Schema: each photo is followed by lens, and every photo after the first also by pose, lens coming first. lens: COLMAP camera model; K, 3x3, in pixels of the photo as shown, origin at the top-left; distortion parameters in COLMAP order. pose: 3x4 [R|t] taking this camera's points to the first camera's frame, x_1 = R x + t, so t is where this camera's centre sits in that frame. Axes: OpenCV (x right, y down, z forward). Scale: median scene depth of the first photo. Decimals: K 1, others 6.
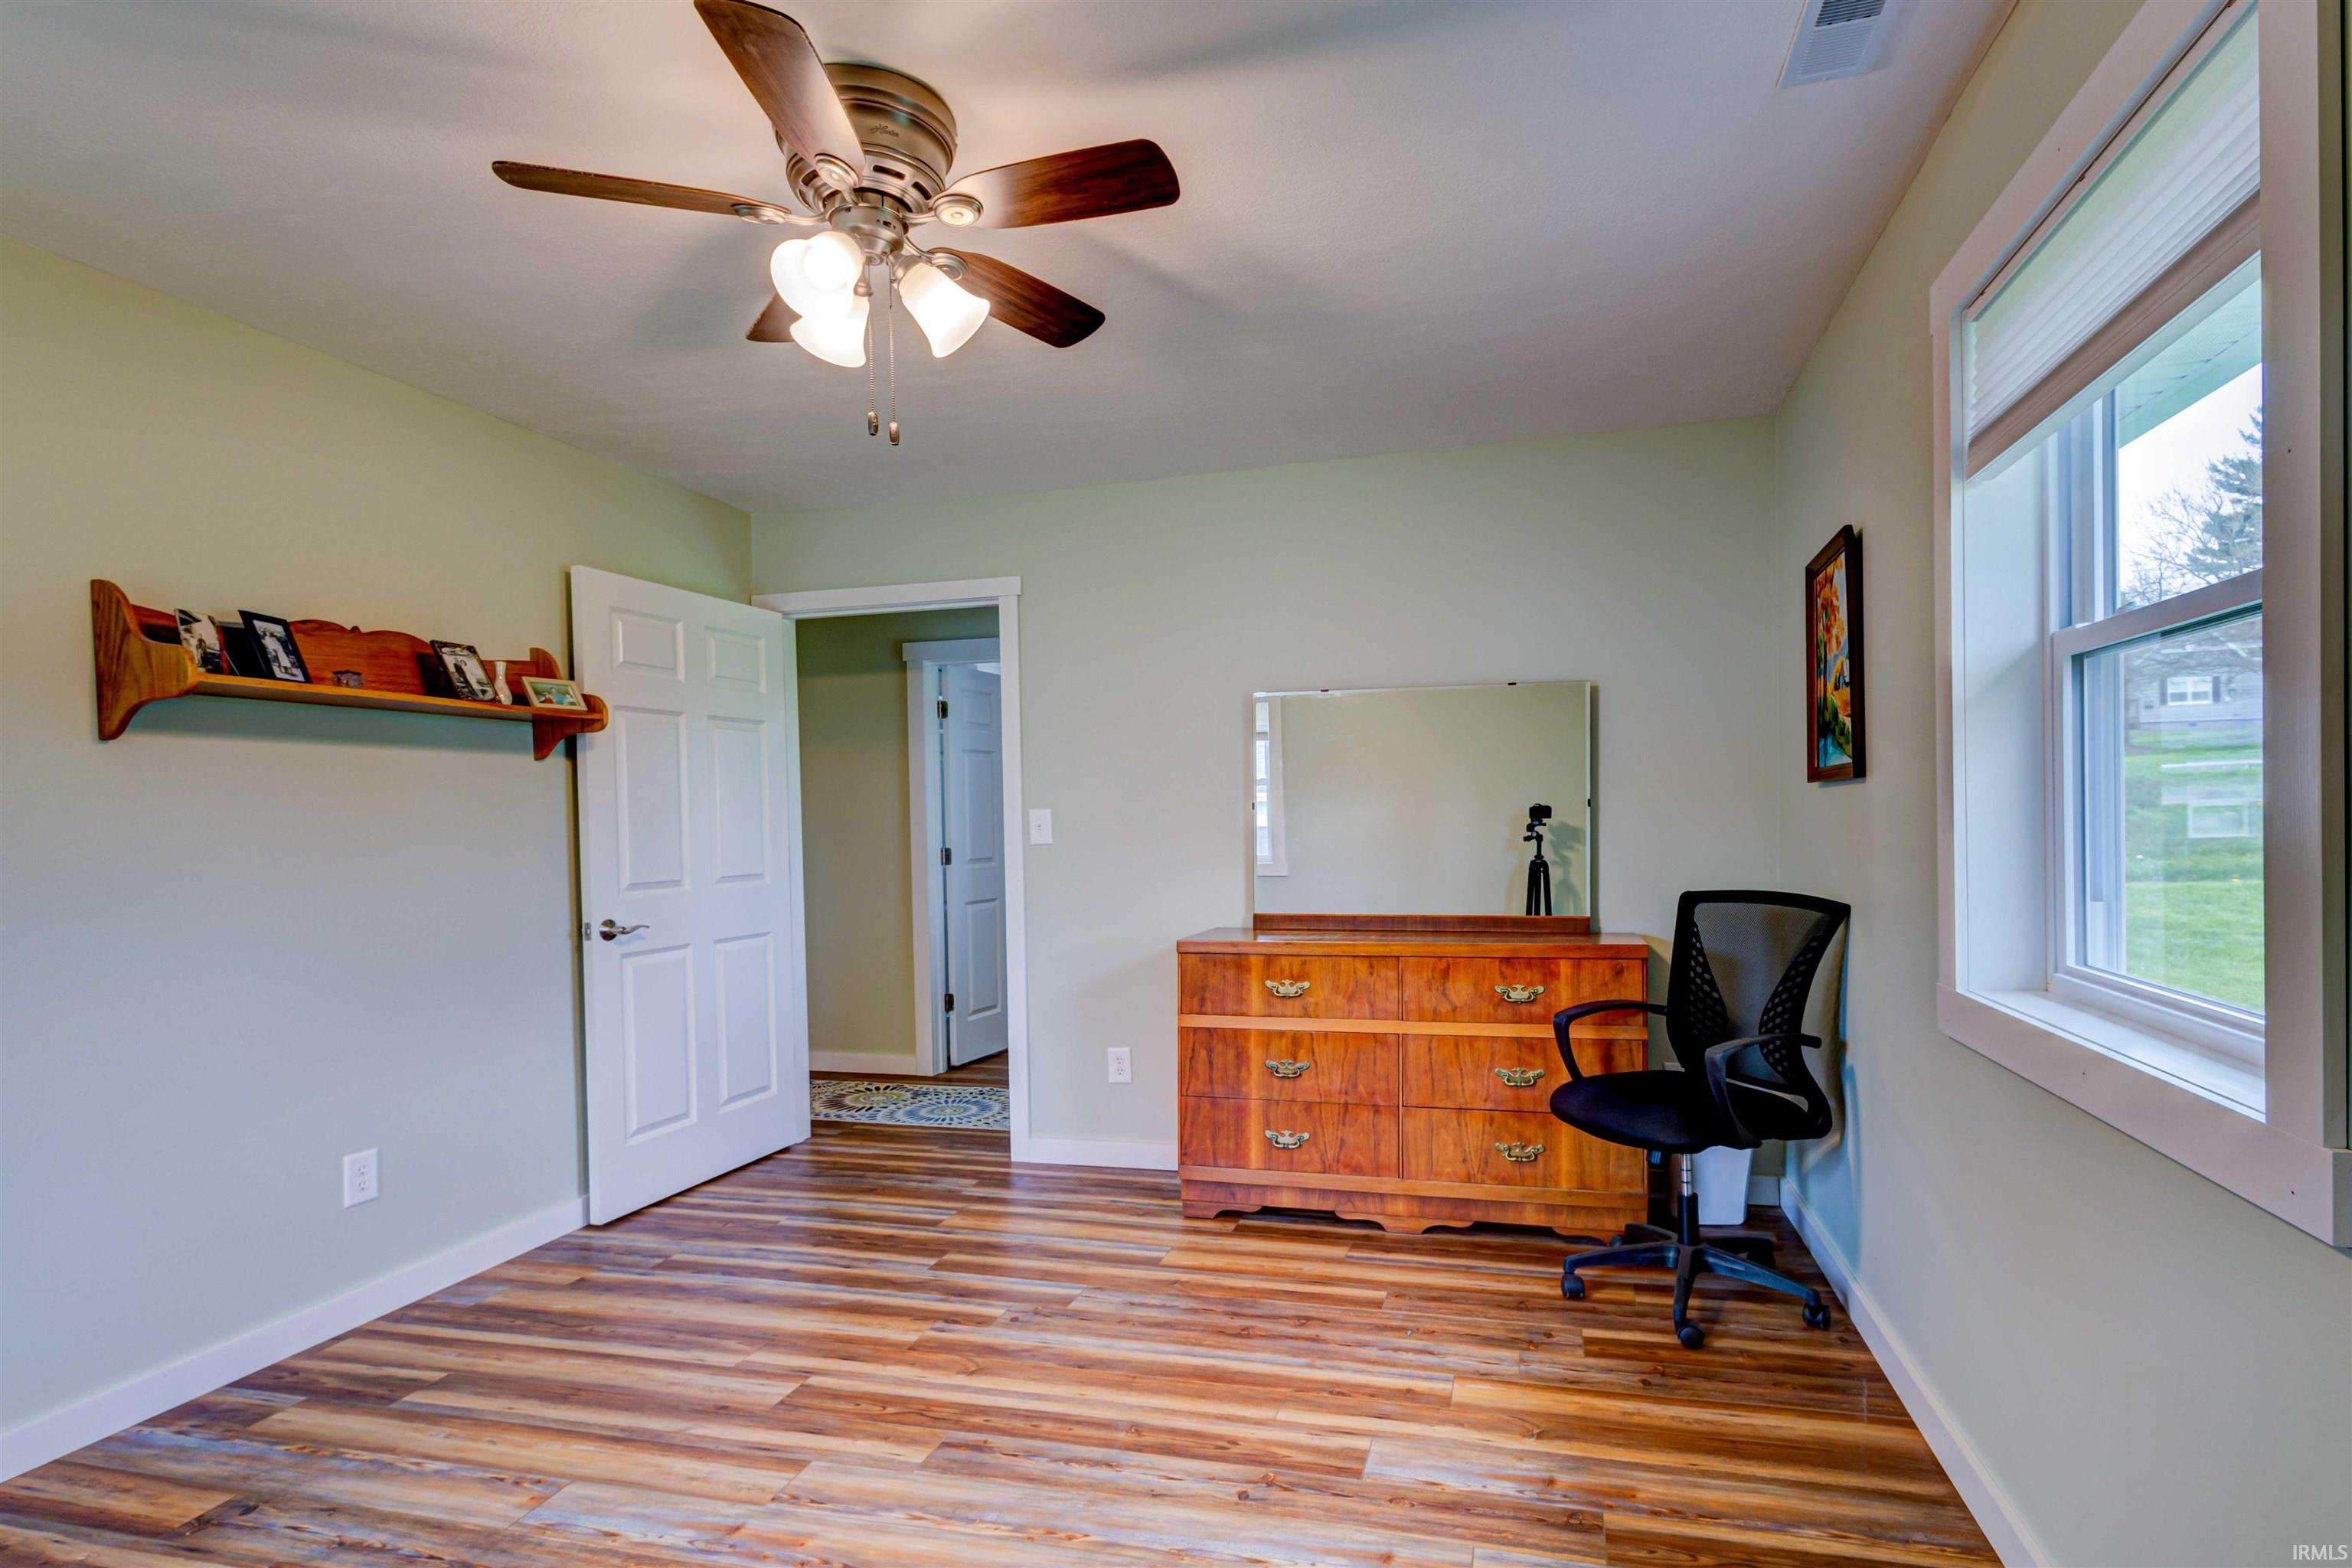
lens RADIAL K [[1091.5, 0, 1252.2], [0, 1091.5, 844.6], [0, 0, 1]] dist [0.010867, -0.005282]
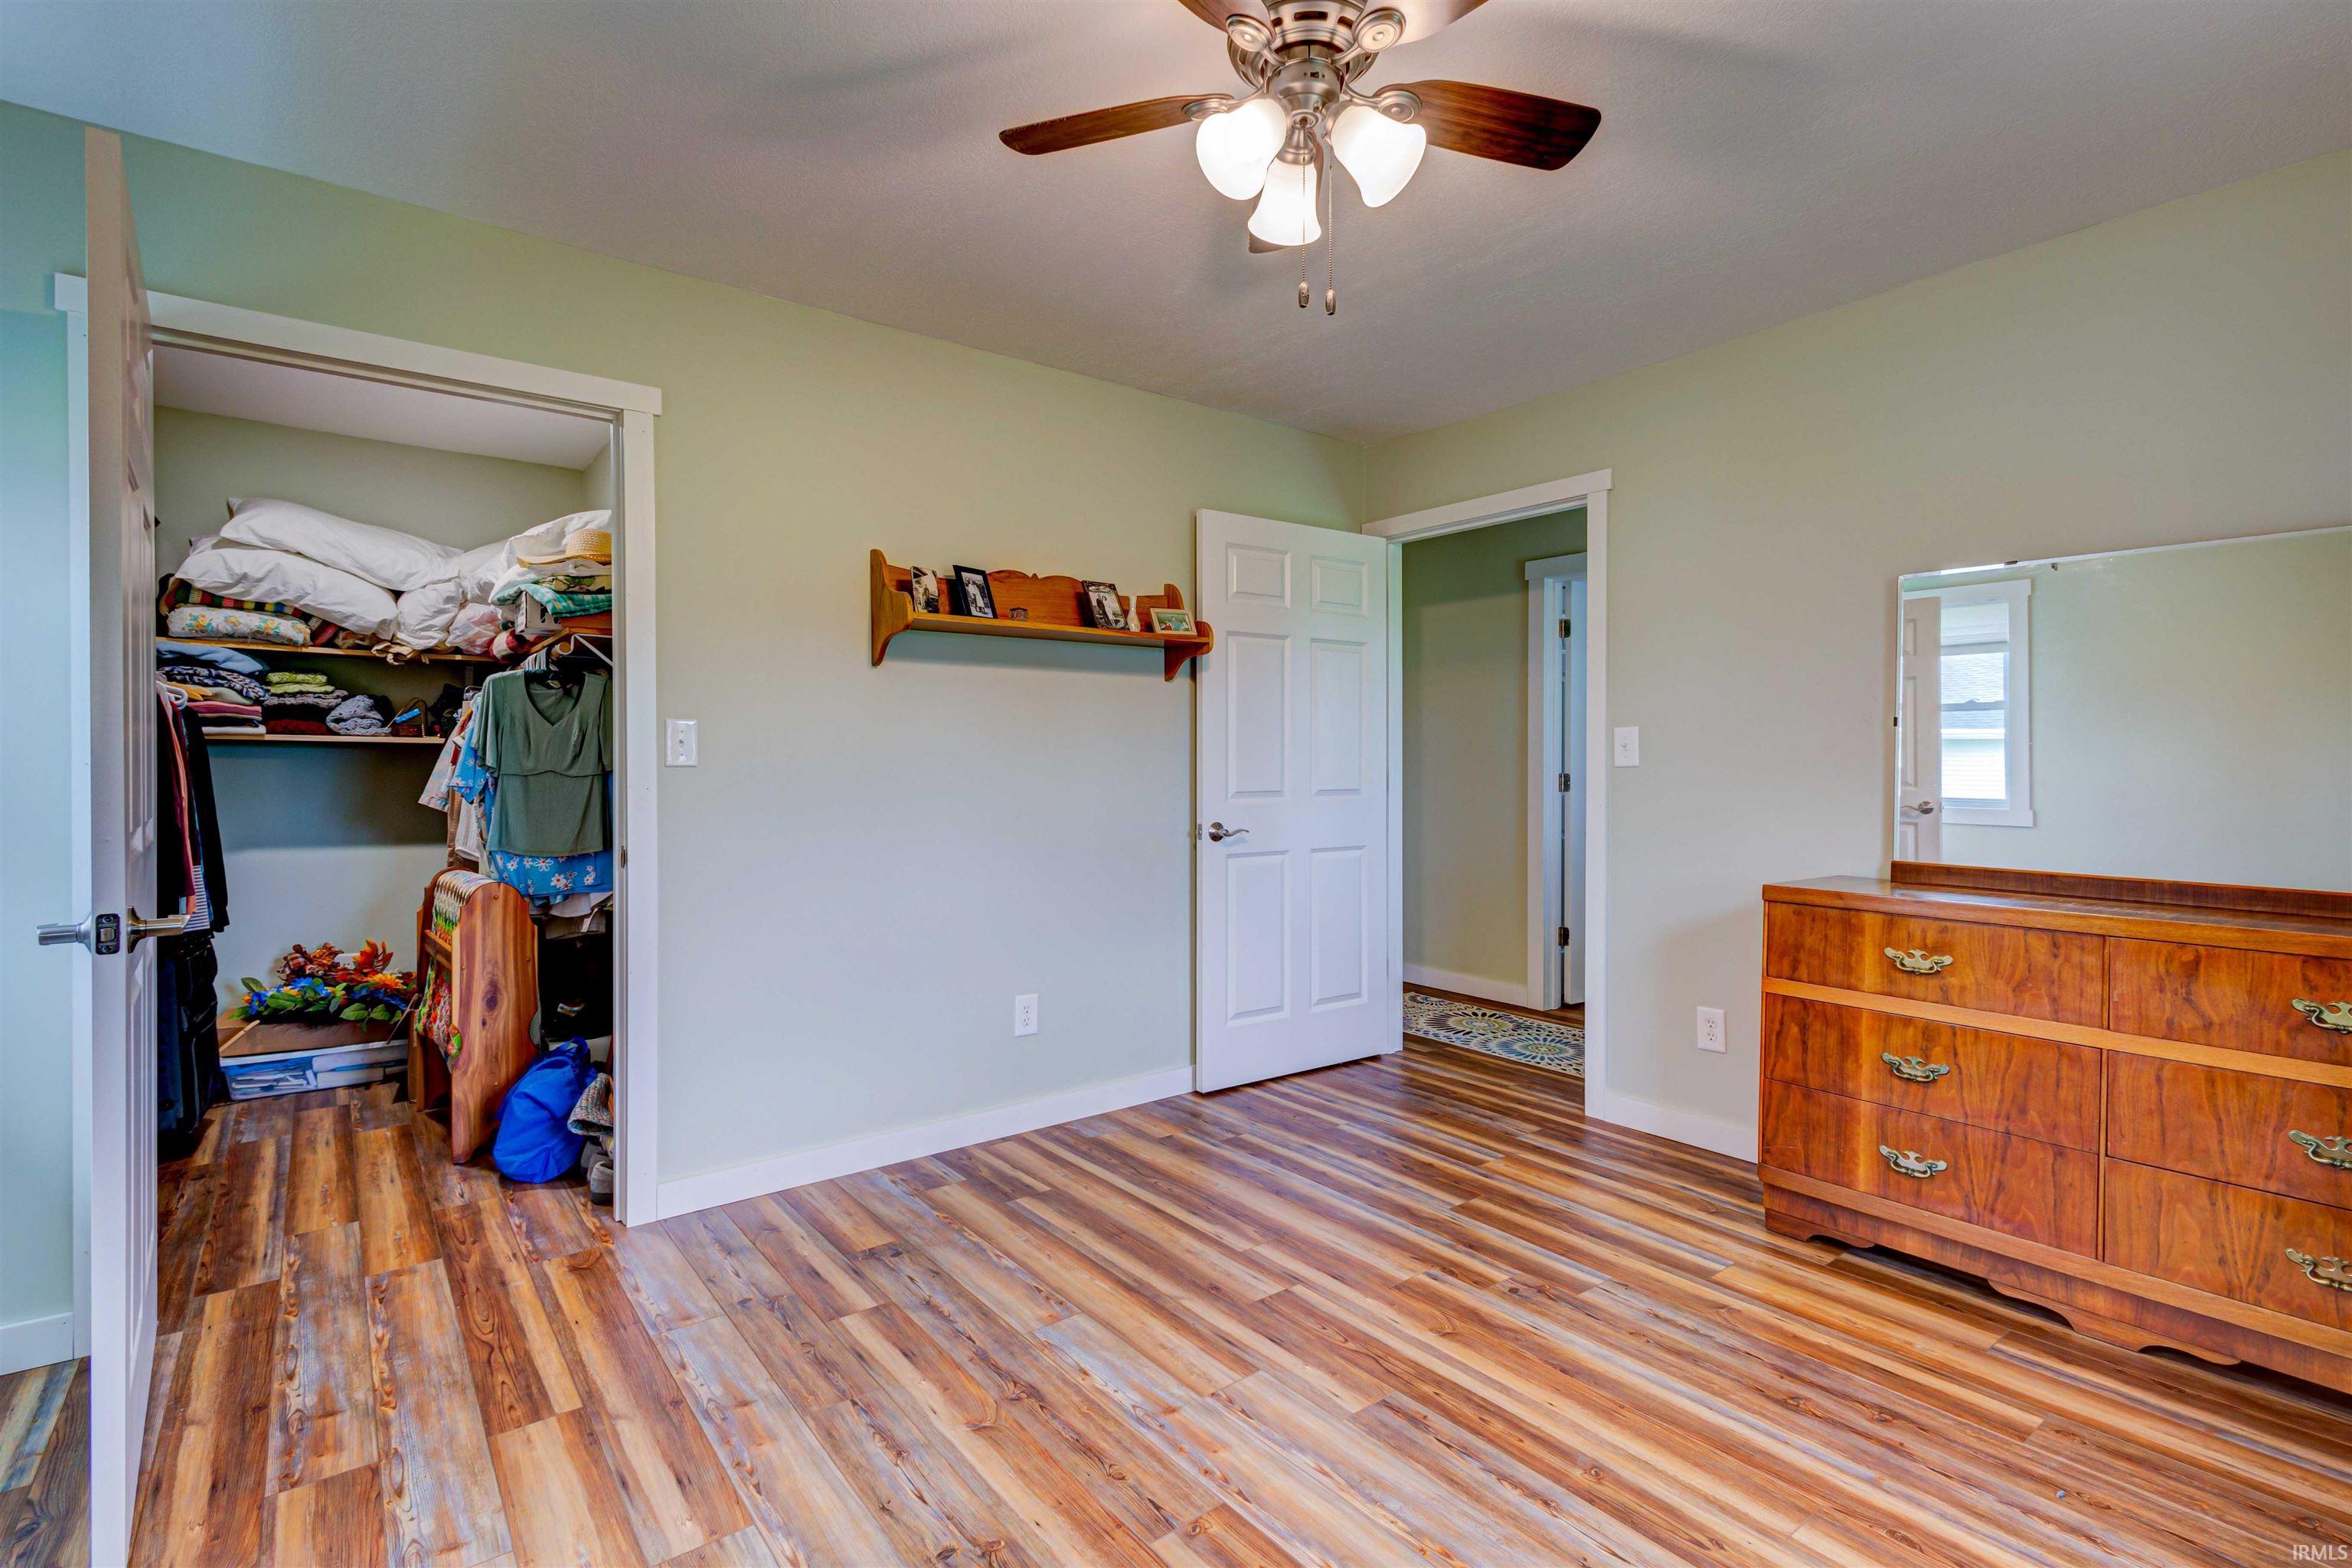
lens RADIAL K [[1091.5, 0, 1234.5], [0, 1091.5, 768.6], [0, 0, 1]] dist [0.010867, -0.005282]
pose [[0.804610, 0.024553, -0.593296, 0.110717], [-0.030818, 0.999525, -0.000431, 0.016656], [0.593003, 0.018631, 0.804985, 0.134630]]
